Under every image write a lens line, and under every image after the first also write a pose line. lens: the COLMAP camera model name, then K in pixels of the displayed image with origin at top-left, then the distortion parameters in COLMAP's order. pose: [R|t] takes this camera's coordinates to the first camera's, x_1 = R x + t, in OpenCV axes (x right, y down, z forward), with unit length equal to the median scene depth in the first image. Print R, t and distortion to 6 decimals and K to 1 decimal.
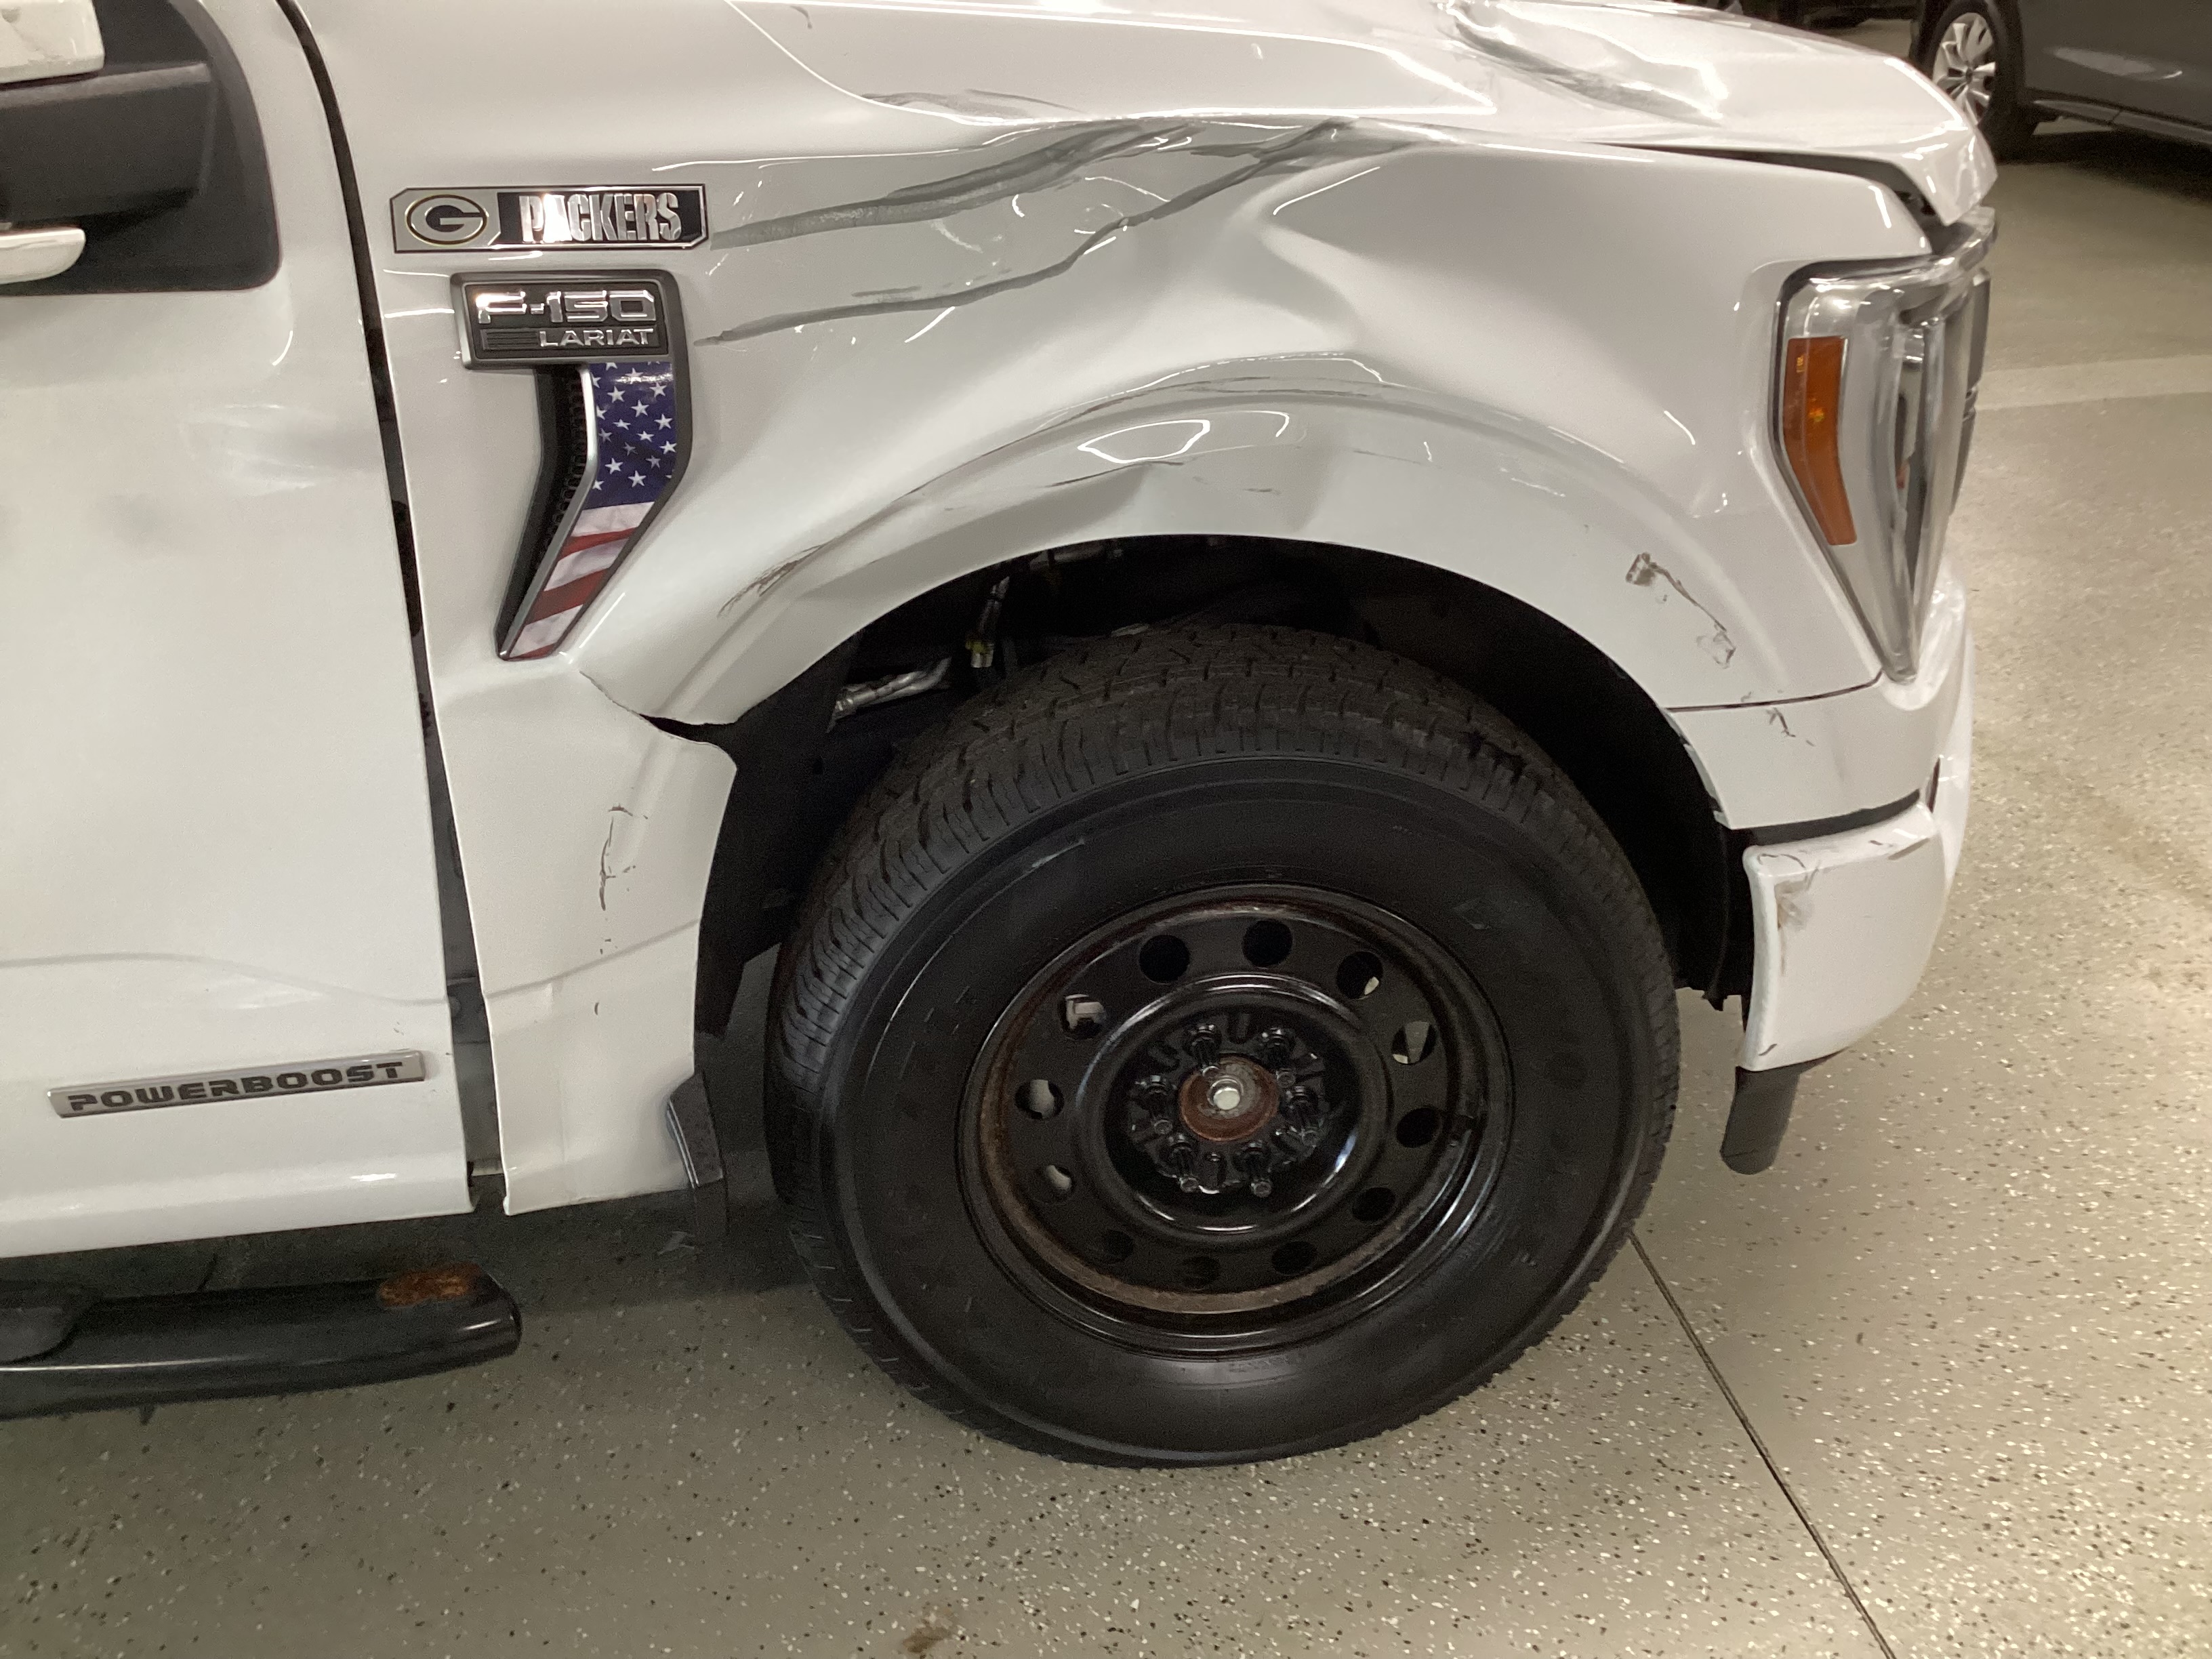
lens RADIAL K [[2032.0, 0, 1122.8], [0, 2032.0, 824.3], [0, 0, 1]] dist [0.135441, -0.280914]
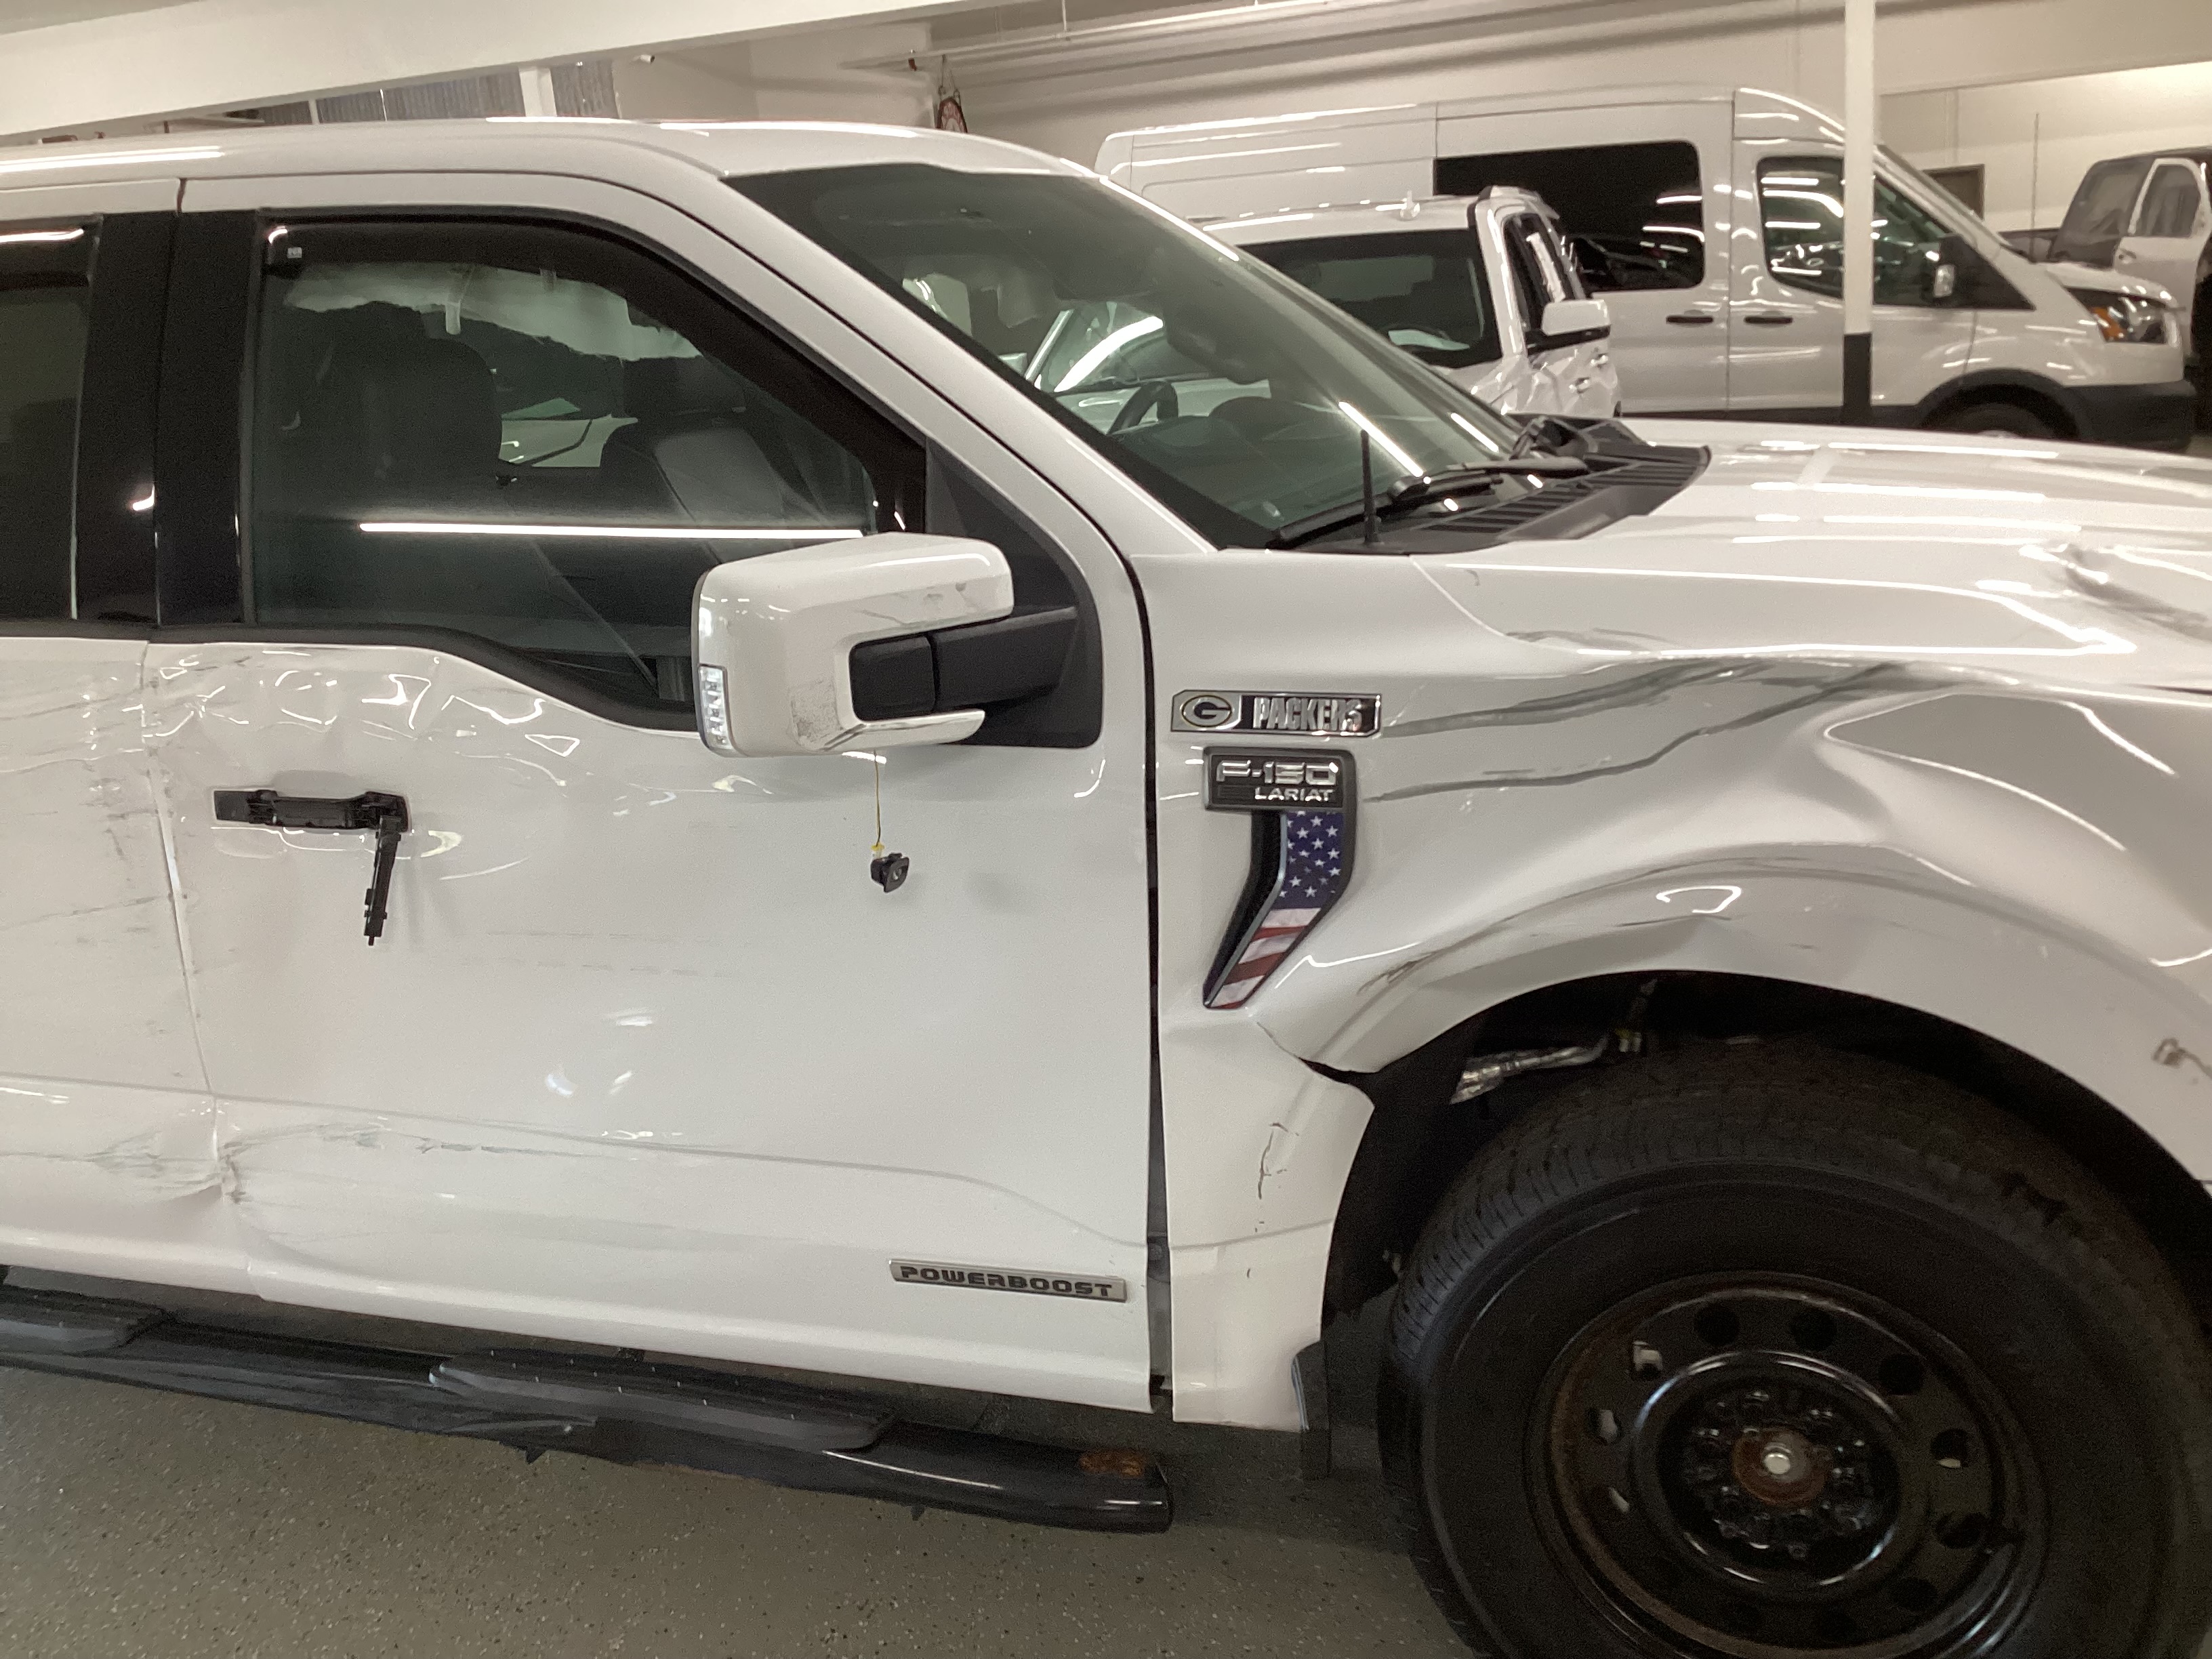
lens RADIAL K [[2032.0, 0, 1122.8], [0, 2032.0, 824.3], [0, 0, 1]] dist [0.135441, -0.280914]
pose [[0.897469, 0.086117, -0.432590, 0.224484], [-0.151877, 0.981115, -0.119777, -0.025089], [0.414106, 0.173196, 0.893599, -0.277881]]
